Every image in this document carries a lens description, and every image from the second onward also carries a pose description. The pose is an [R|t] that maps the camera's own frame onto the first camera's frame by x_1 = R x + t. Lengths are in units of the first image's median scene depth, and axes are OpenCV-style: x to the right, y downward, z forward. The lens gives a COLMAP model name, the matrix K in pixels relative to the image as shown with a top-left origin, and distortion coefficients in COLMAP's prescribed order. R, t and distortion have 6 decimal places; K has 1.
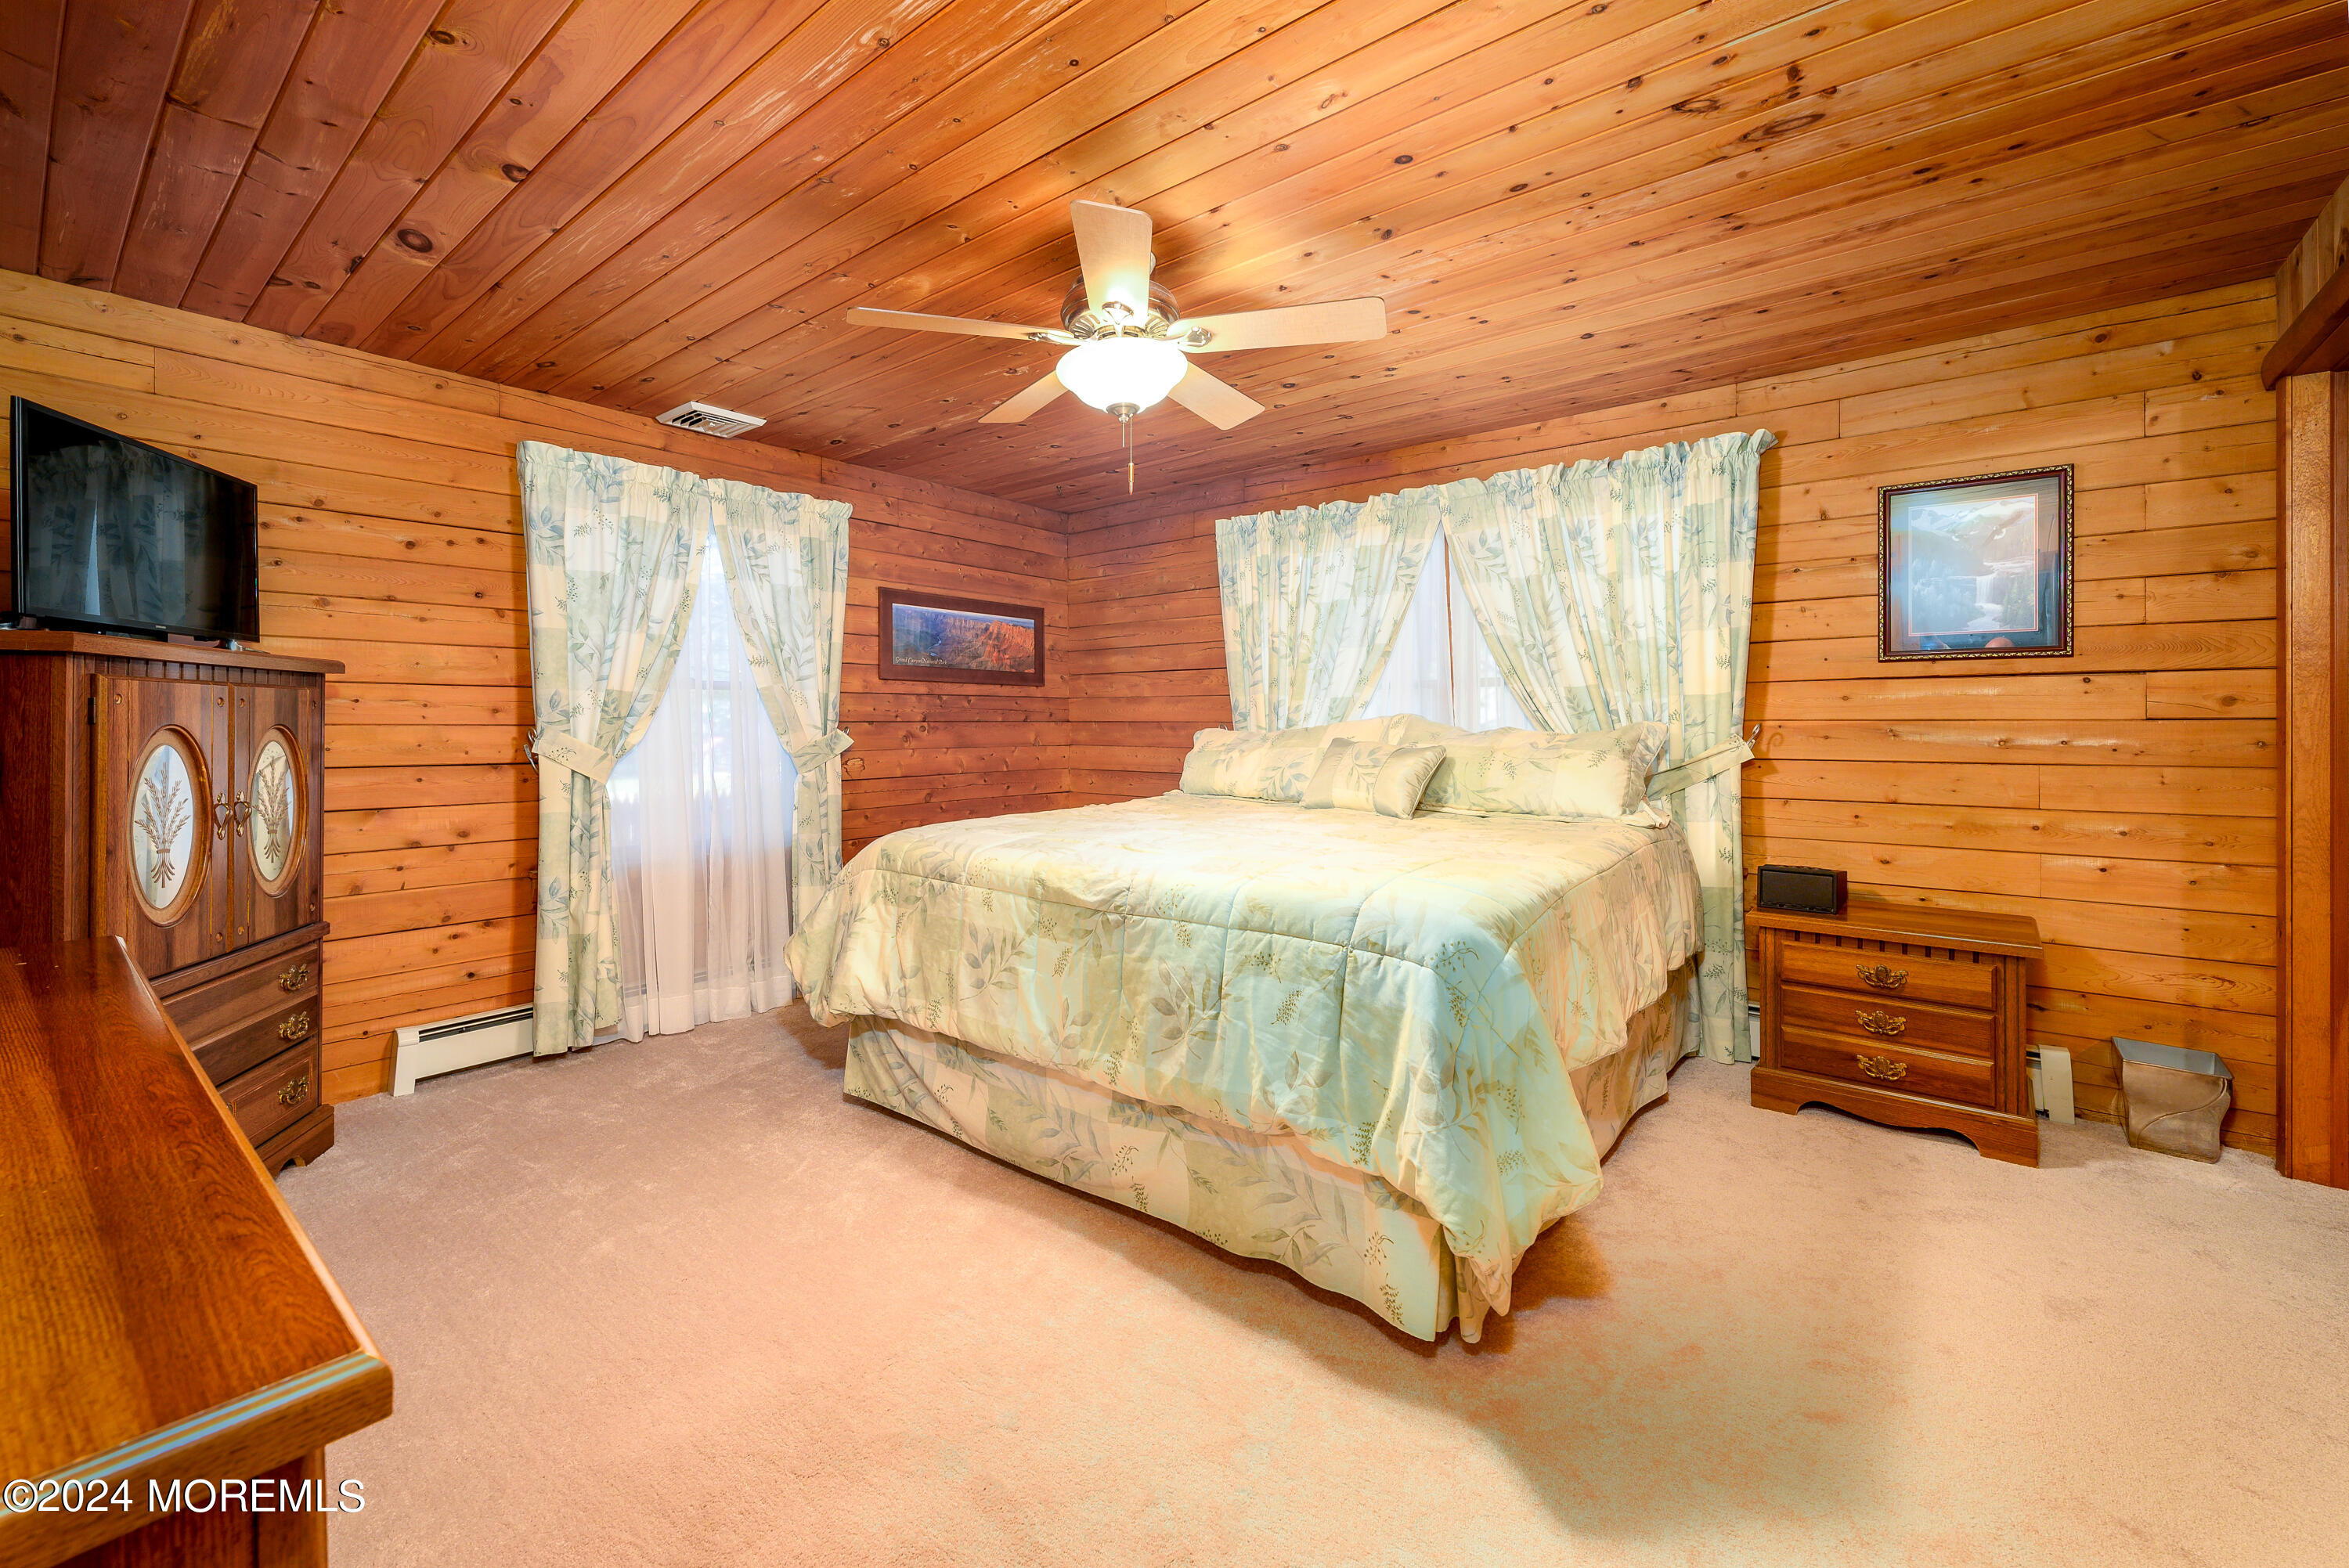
lens RADIAL K [[961.2, 0, 1164.4], [0, 961.2, 724.5], [0, 0, 1]] dist [-0.003130, -0.000137]
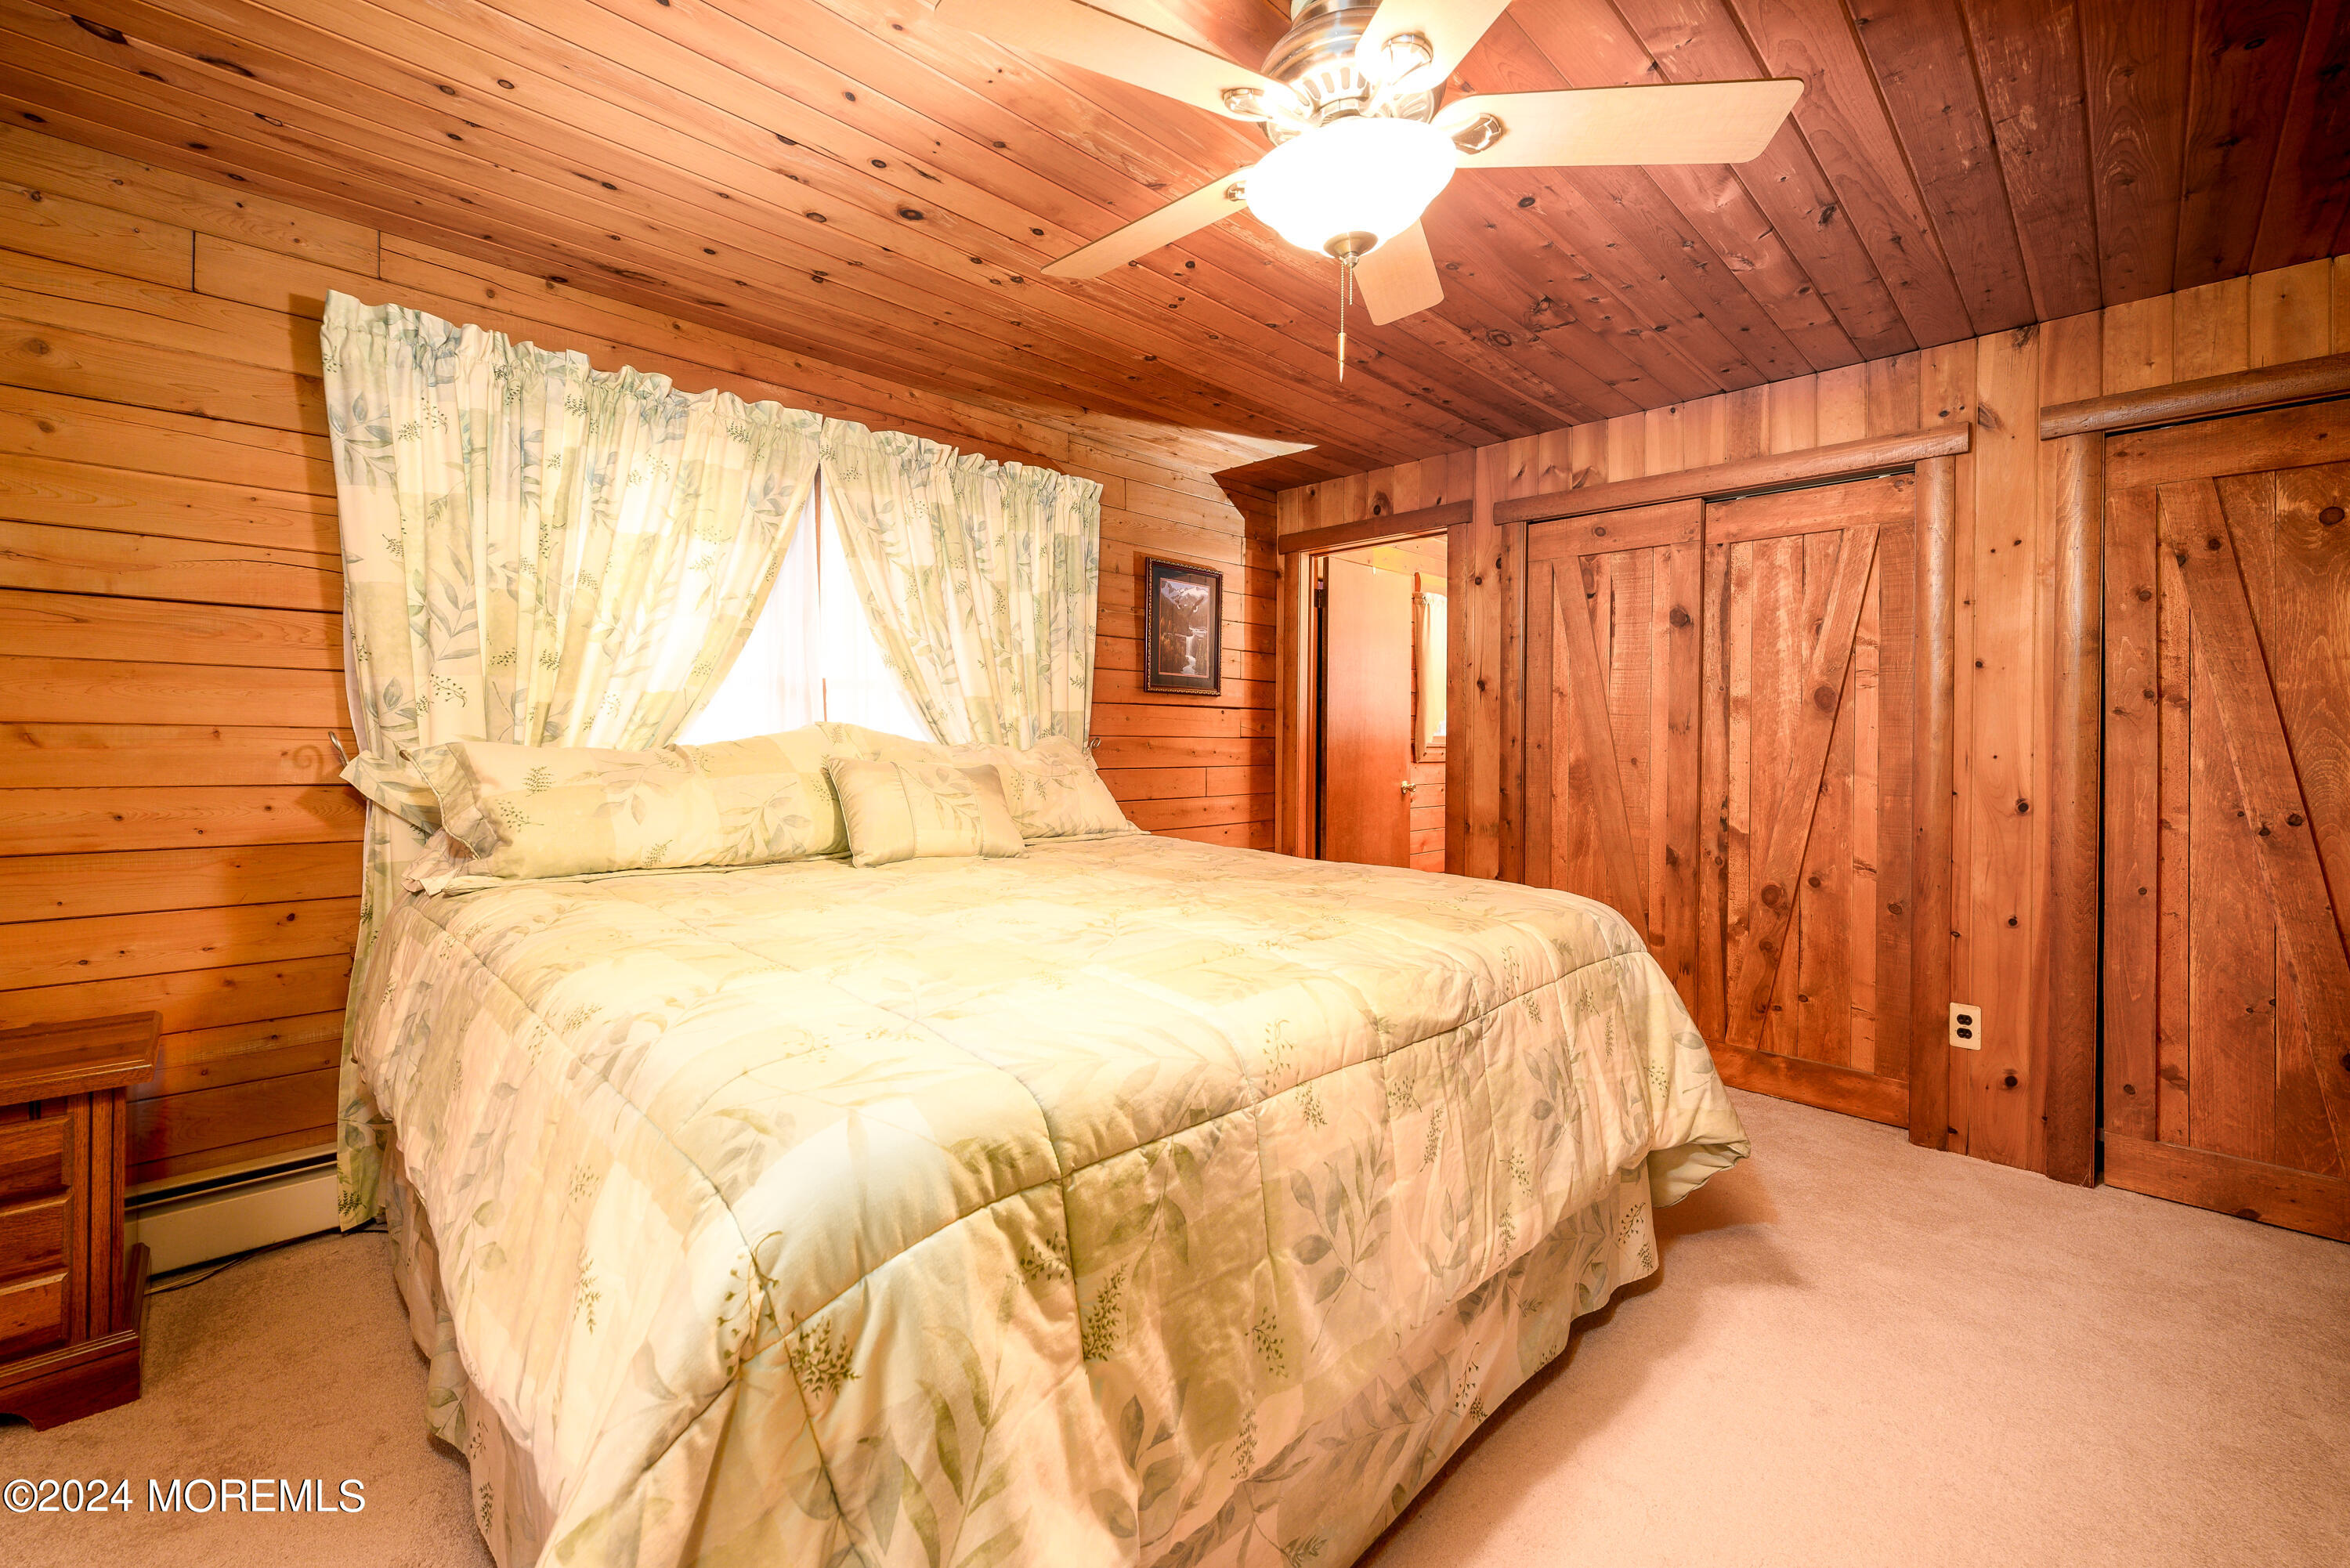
lens RADIAL K [[961.6, 0, 1162.6], [0, 961.6, 738.7], [0, 0, 1]] dist [-0.003130, -0.000137]
pose [[0.109158, 0.001926, 0.994023, -0.512377], [-0.007139, 0.999974, -0.001153, 0.000076], [-0.993999, -0.006971, 0.109169, 0.782936]]
